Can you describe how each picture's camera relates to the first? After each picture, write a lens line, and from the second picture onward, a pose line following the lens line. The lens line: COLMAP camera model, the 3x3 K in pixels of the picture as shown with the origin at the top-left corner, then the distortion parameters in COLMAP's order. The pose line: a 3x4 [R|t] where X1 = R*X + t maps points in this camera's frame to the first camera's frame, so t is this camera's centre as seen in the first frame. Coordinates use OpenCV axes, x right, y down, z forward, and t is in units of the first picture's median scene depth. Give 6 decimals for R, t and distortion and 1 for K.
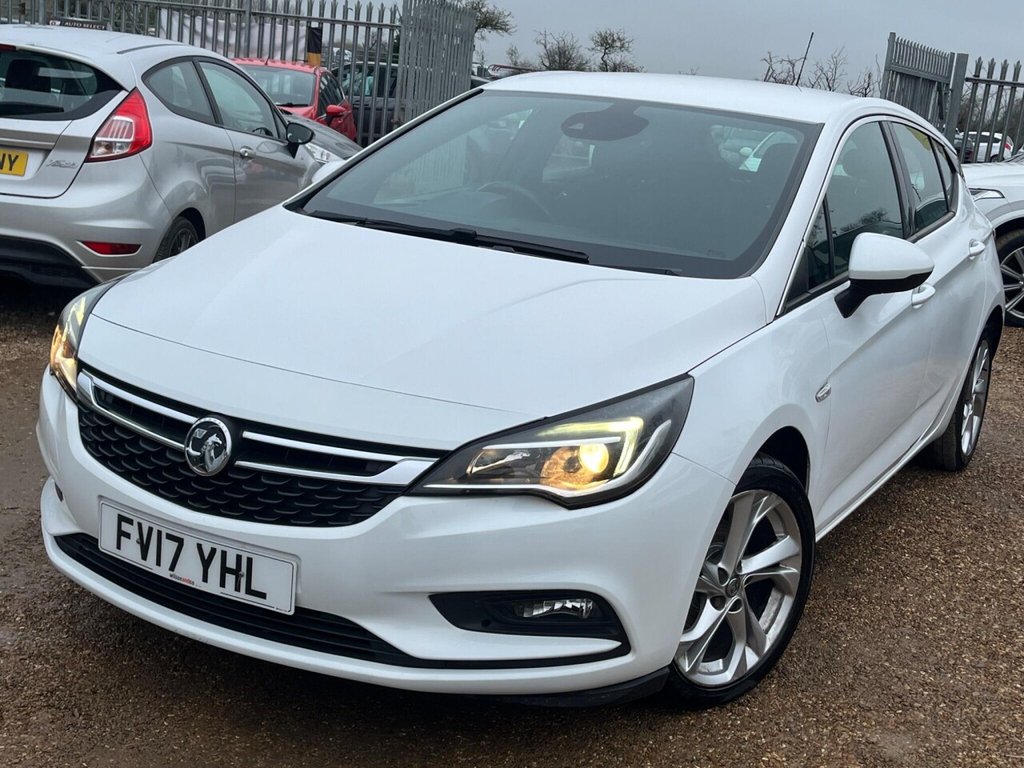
lens RADIAL K [[1183.3, 0, 498.7], [0, 1183.3, 385.1], [0, 0, 1]] dist [0.108351, -0.193599]
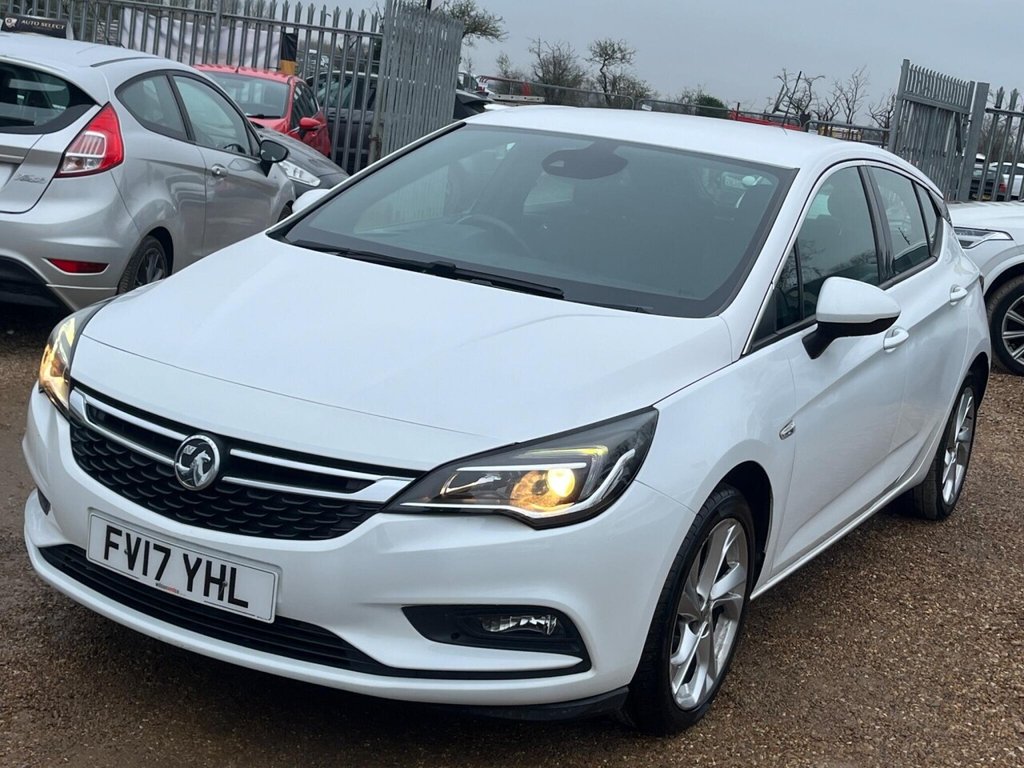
lens RADIAL K [[1304.6, 0, 495.3], [0, 1304.6, 384.3], [0, 0, 1]] dist [0.137611, -0.342779]
pose [[0.999524, 0.028013, 0.012905, 0.003172], [-0.027595, 0.999121, -0.031556, 0.009742], [-0.013778, 0.031184, 0.999419, -0.143290]]
